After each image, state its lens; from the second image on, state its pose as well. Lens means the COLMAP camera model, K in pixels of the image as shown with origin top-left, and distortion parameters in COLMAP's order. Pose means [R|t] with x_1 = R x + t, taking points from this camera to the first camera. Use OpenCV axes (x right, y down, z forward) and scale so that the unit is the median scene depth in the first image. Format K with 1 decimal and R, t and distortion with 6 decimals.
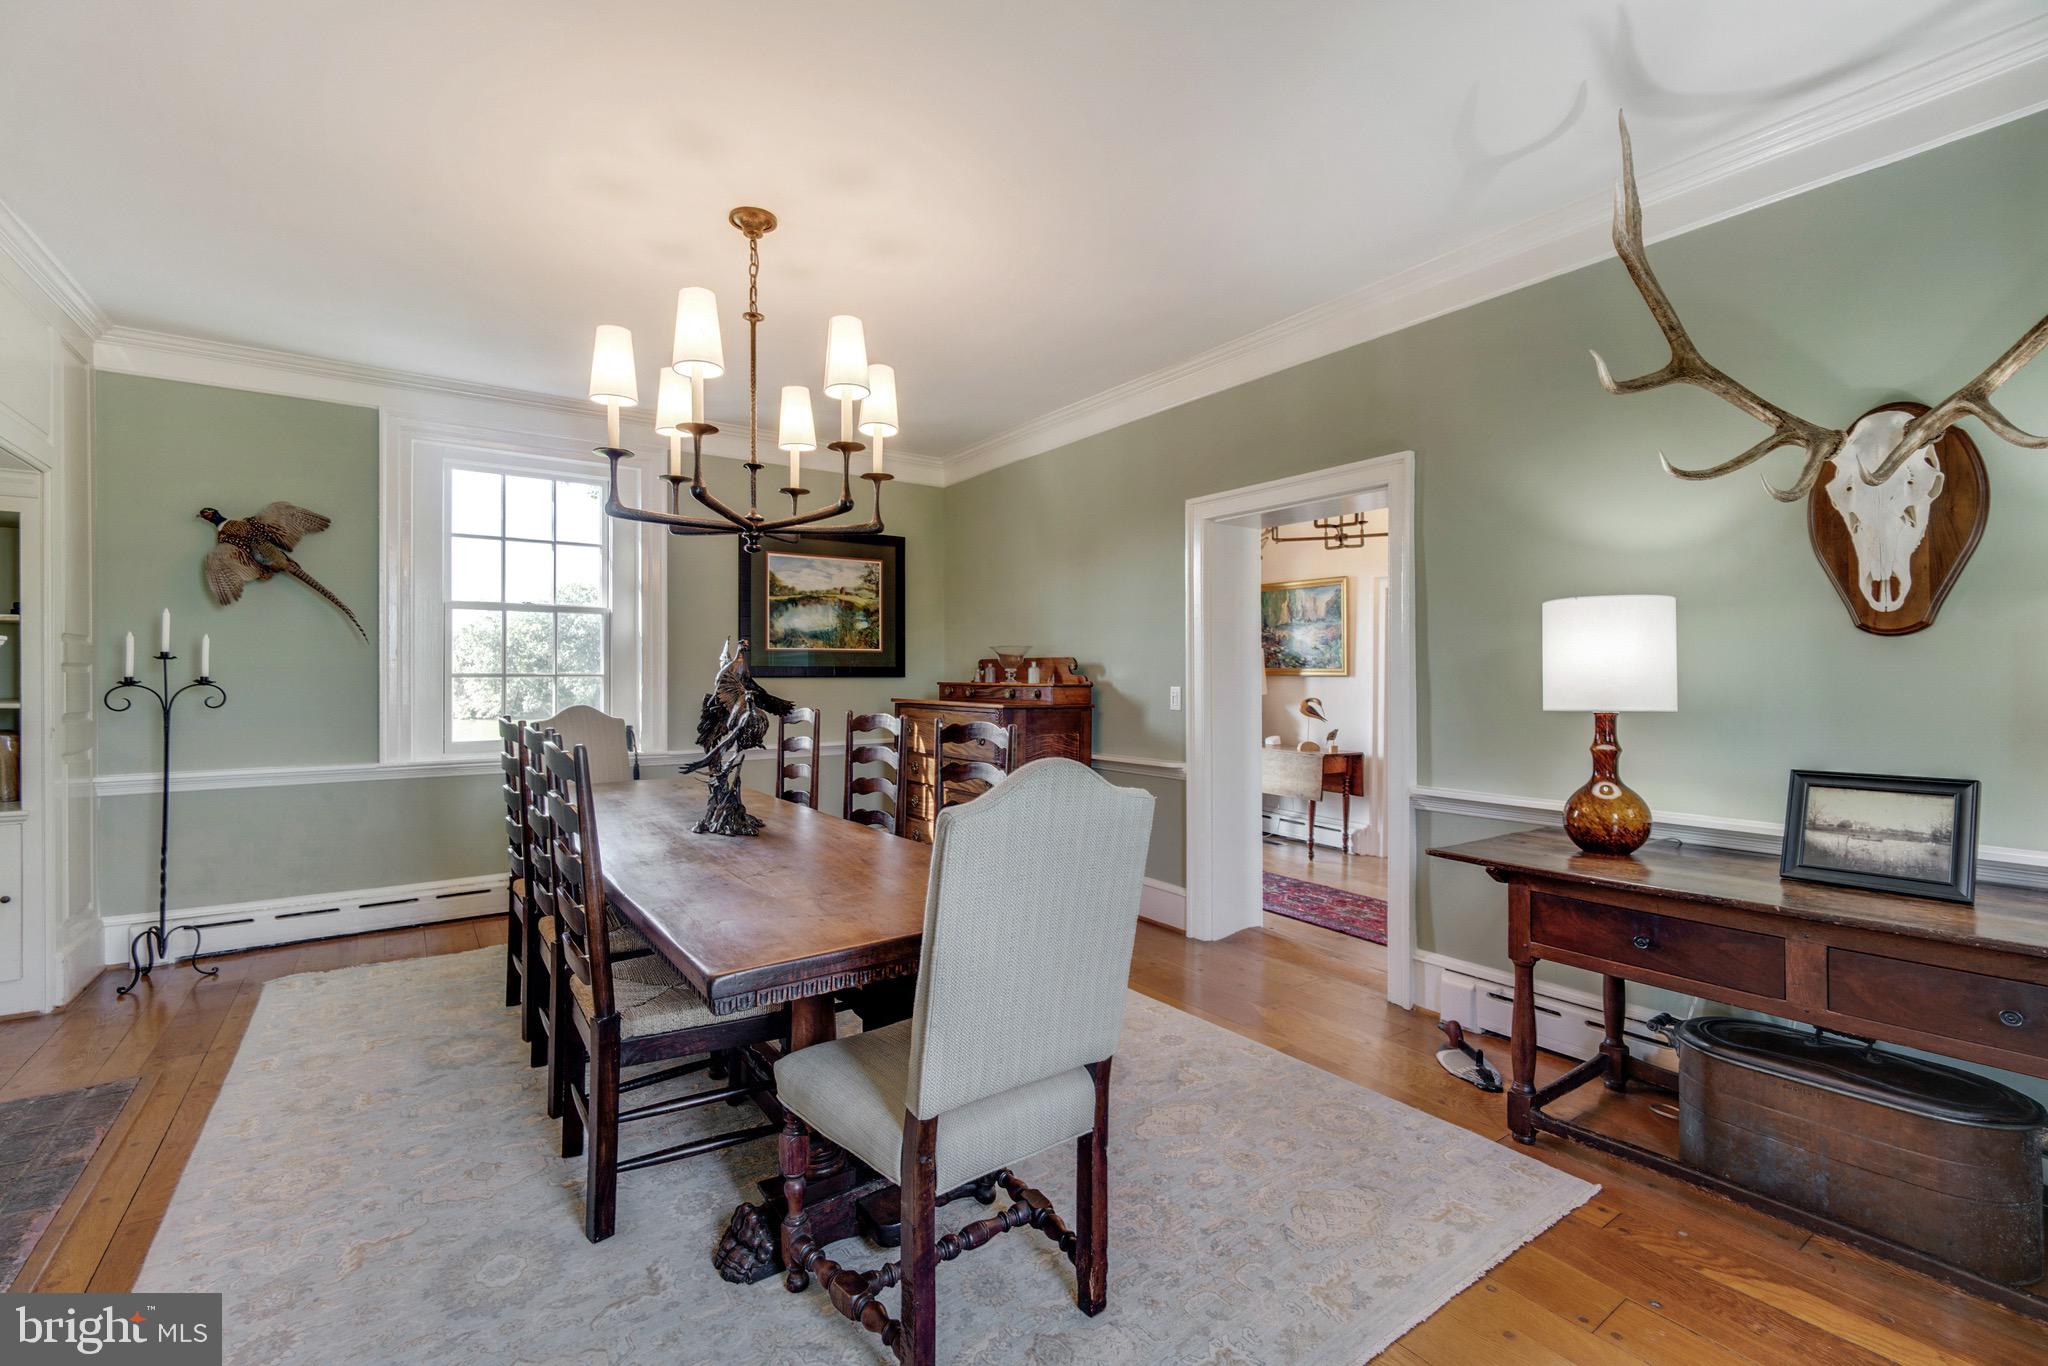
lens RADIAL K [[892.6, 0, 1024.2], [0, 892.6, 680.6], [0, 0, 1]] dist [-0.019492, -0.000533]
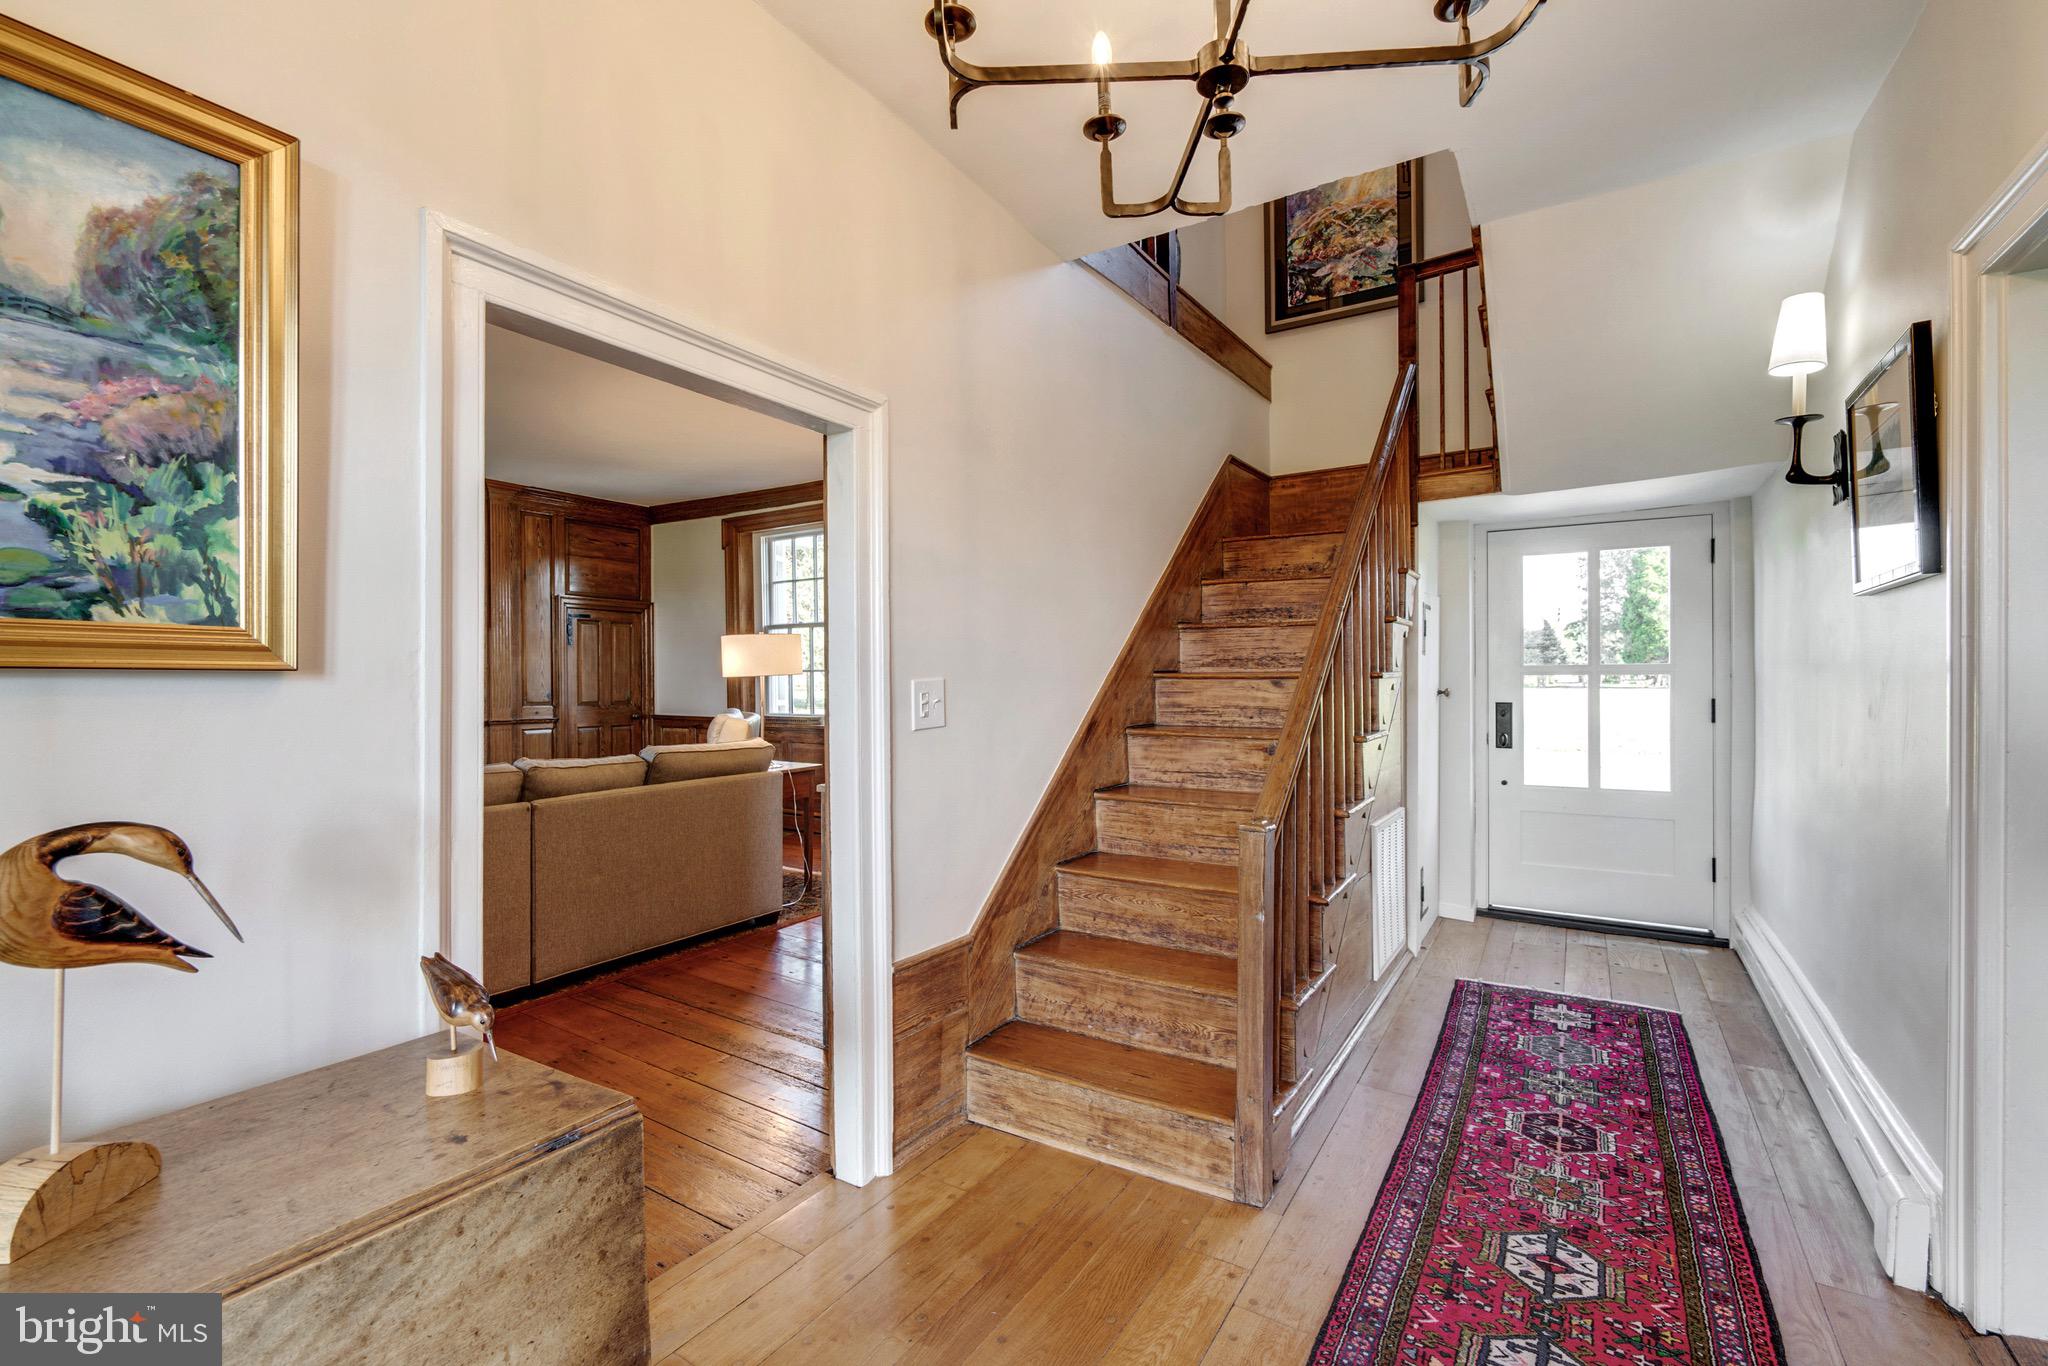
lens RADIAL K [[892.6, 0, 1023.3], [0, 892.6, 683.1], [0, 0, 1]] dist [-0.019492, -0.000533]
pose [[-0.392390, -0.000310, 0.919799, 0.133603], [0.005345, 0.999982, 0.002617, -0.003779], [-0.919784, 0.005943, -0.392381, 0.915323]]
